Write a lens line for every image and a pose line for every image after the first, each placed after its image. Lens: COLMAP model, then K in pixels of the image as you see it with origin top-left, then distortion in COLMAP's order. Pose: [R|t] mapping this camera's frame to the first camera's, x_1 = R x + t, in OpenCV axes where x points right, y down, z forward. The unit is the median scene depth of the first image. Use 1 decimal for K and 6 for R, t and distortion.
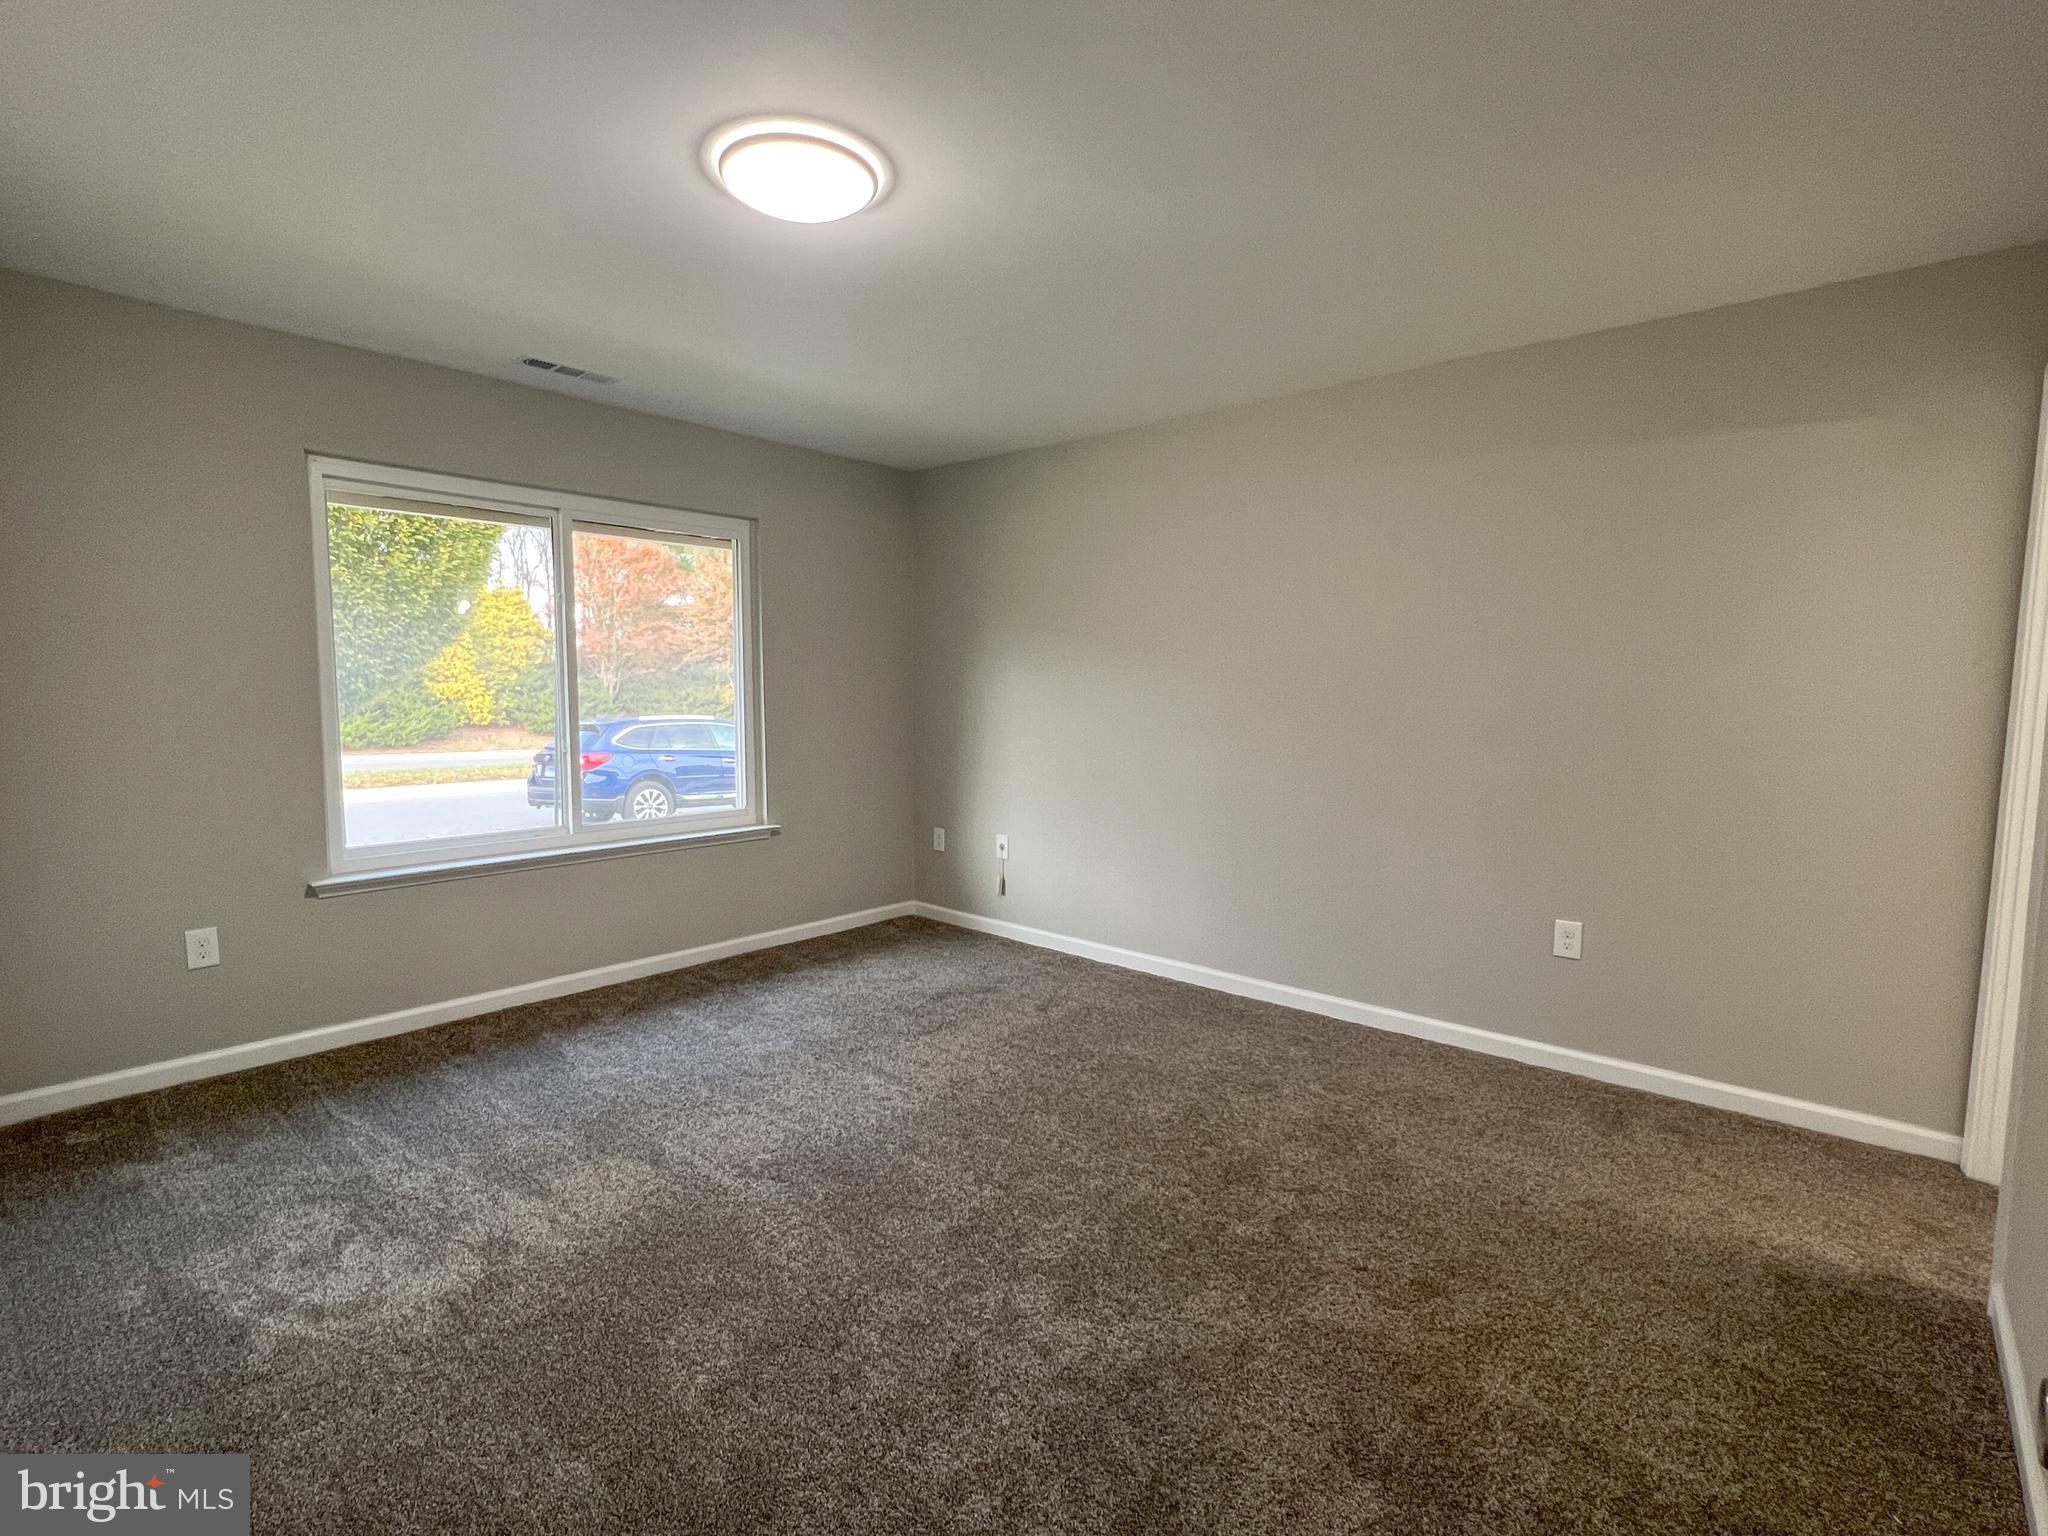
lens RADIAL K [[984.8, 0, 1020.9], [0, 984.8, 769.7], [0, 0, 1]] dist [-0.002712, -0.000347]
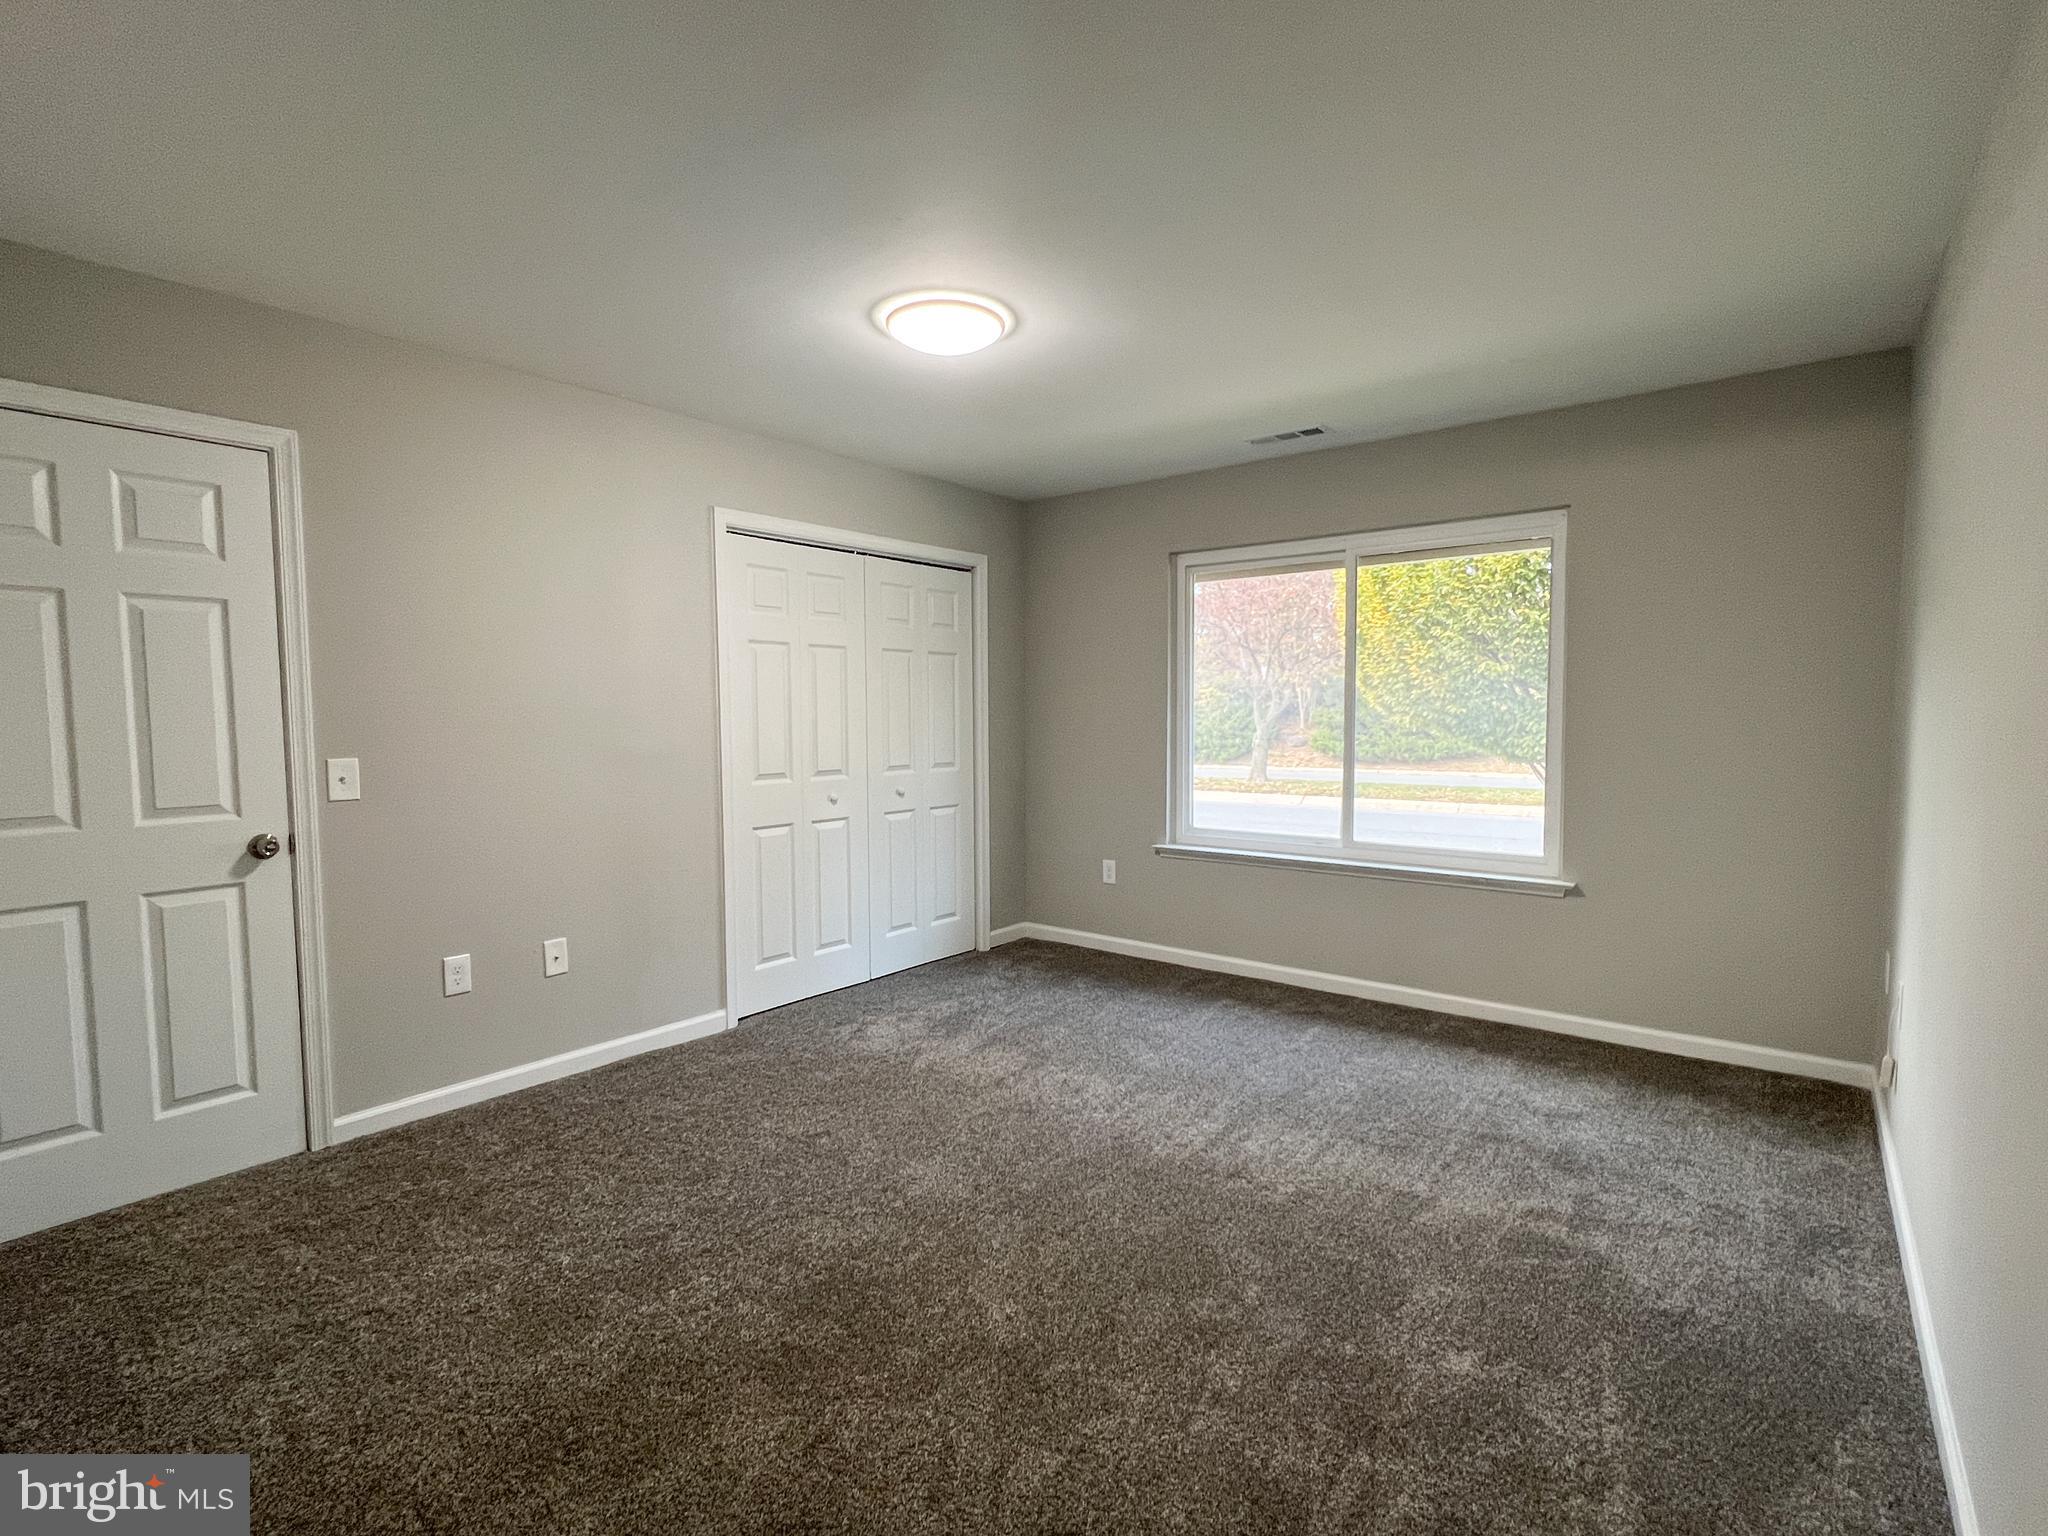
lens RADIAL K [[984.8, 0, 1020.9], [0, 984.8, 769.7], [0, 0, 1]] dist [-0.002712, -0.000347]
pose [[0.031816, 0.056490, -0.997896, 0.669534], [-0.079373, 0.995391, 0.053818, -0.054999], [0.996337, 0.077493, 0.036153, 0.656482]]
